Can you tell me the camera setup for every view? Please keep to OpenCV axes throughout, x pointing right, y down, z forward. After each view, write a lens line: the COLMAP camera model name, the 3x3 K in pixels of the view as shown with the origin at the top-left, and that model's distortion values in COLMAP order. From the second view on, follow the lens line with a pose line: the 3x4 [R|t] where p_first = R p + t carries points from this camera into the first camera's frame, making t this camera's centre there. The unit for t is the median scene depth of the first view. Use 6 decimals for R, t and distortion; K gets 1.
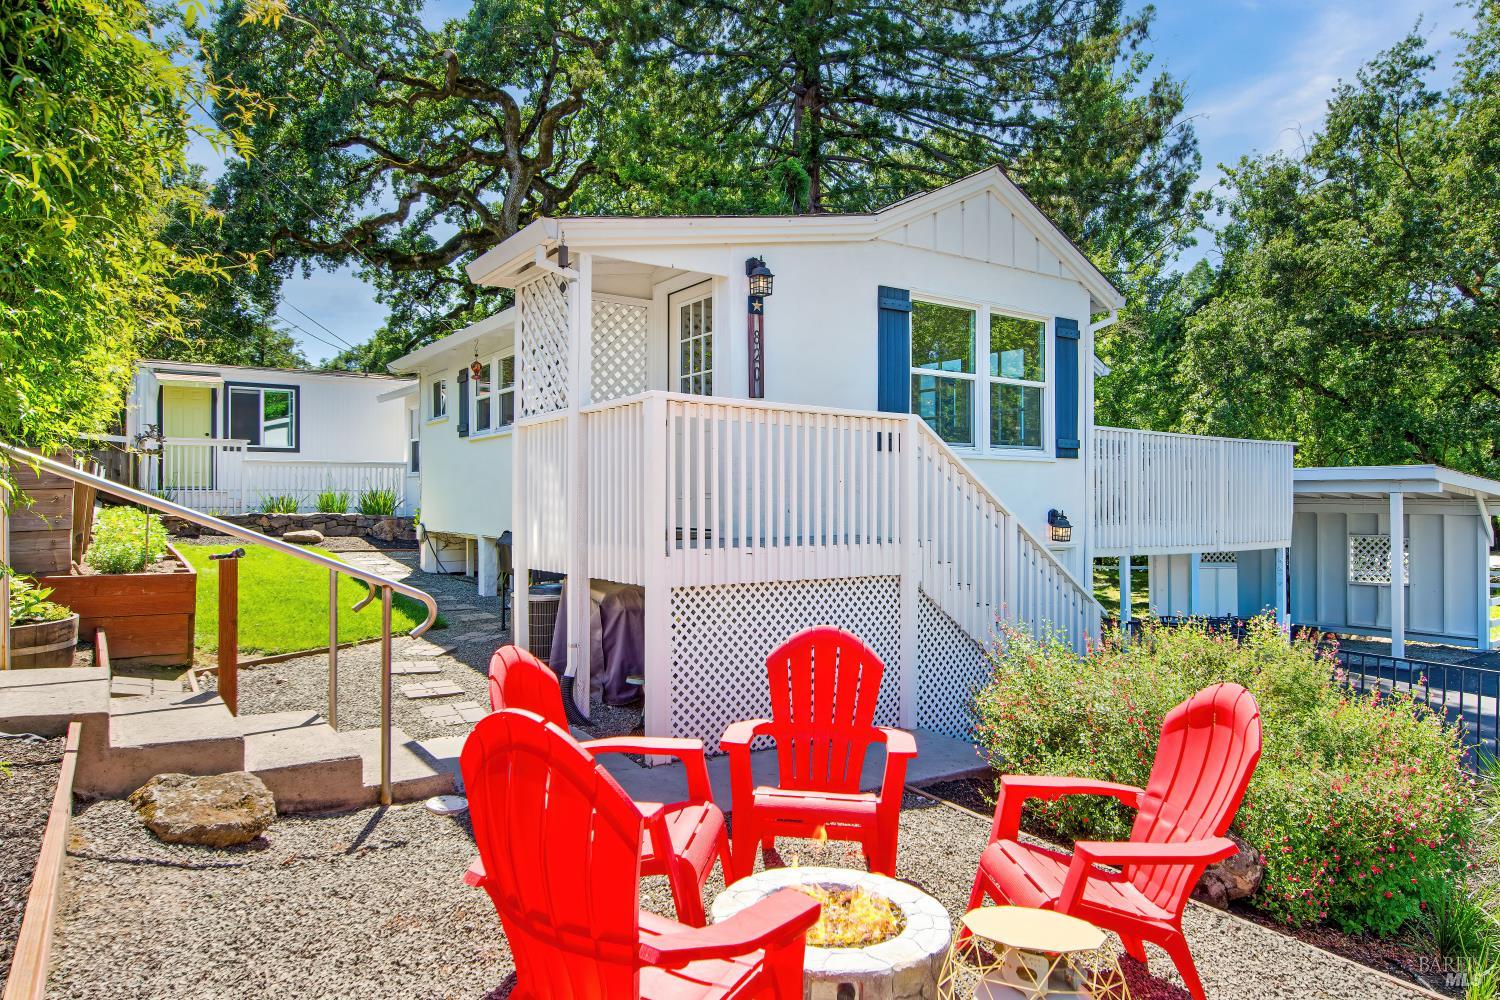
lens RADIAL K [[941.5, 0, 754.0], [0, 941.5, 484.8], [0, 0, 1]] dist [-0.002583, -0.001655]
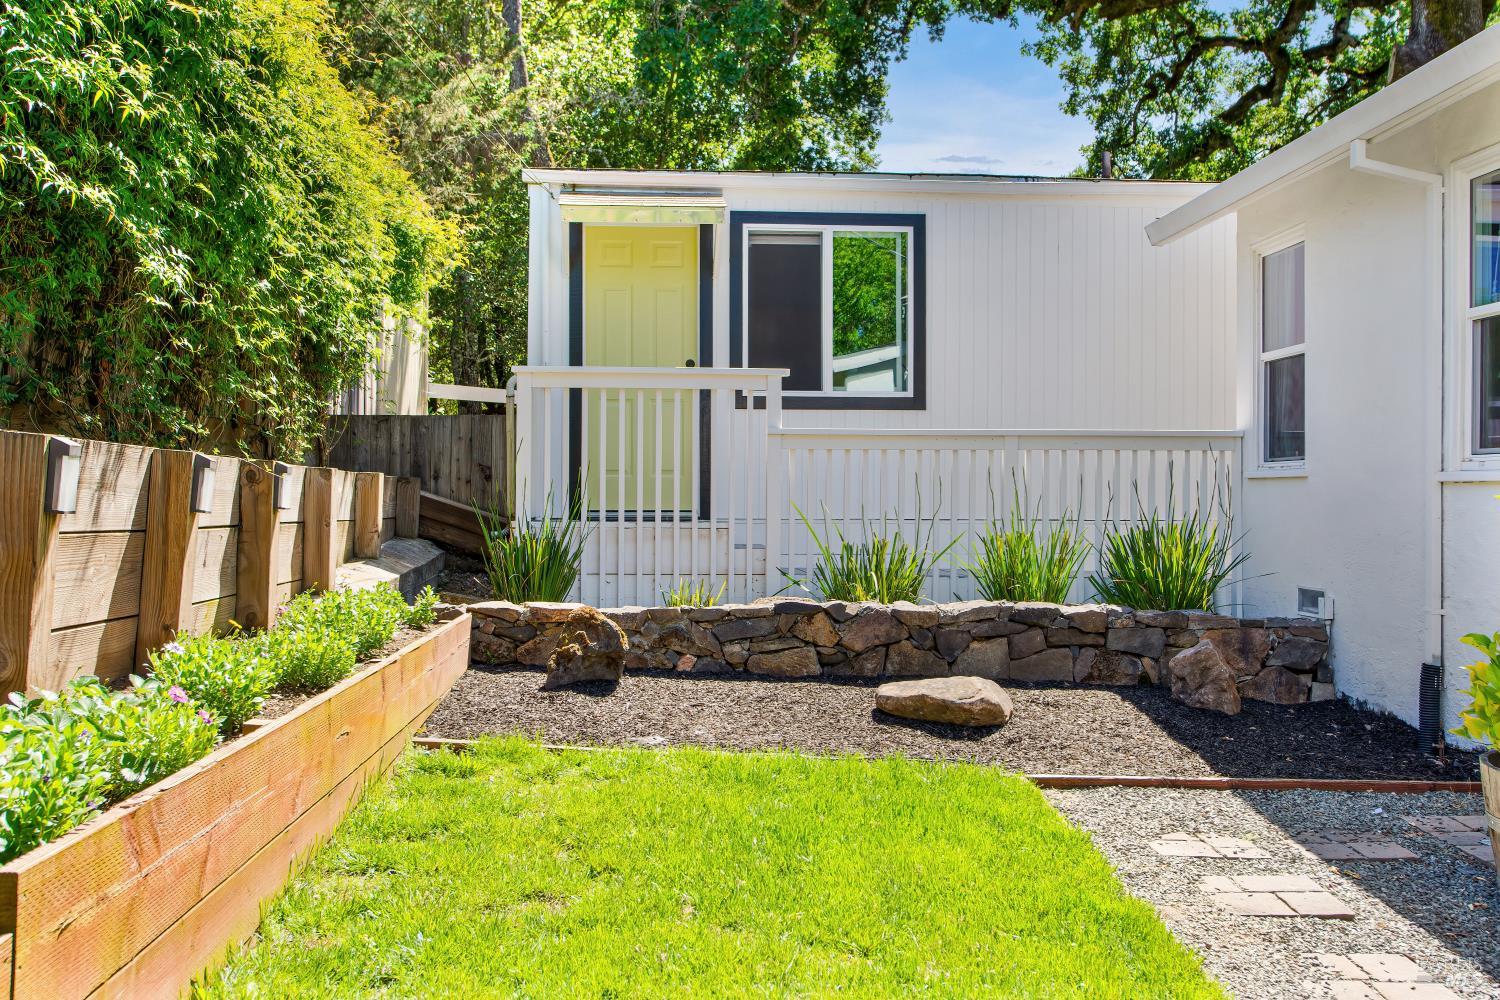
lens RADIAL K [[1578.1, 0, 750.0], [0, 1578.1, 500.0], [0, 0, 1]] dist [0.001889, -0.001309]
pose [[0.849689, 0.000871, -0.527284, -0.241416], [0.001308, 0.999992, 0.003759, -0.003983], [0.527283, -0.003884, 0.849681, 0.492913]]
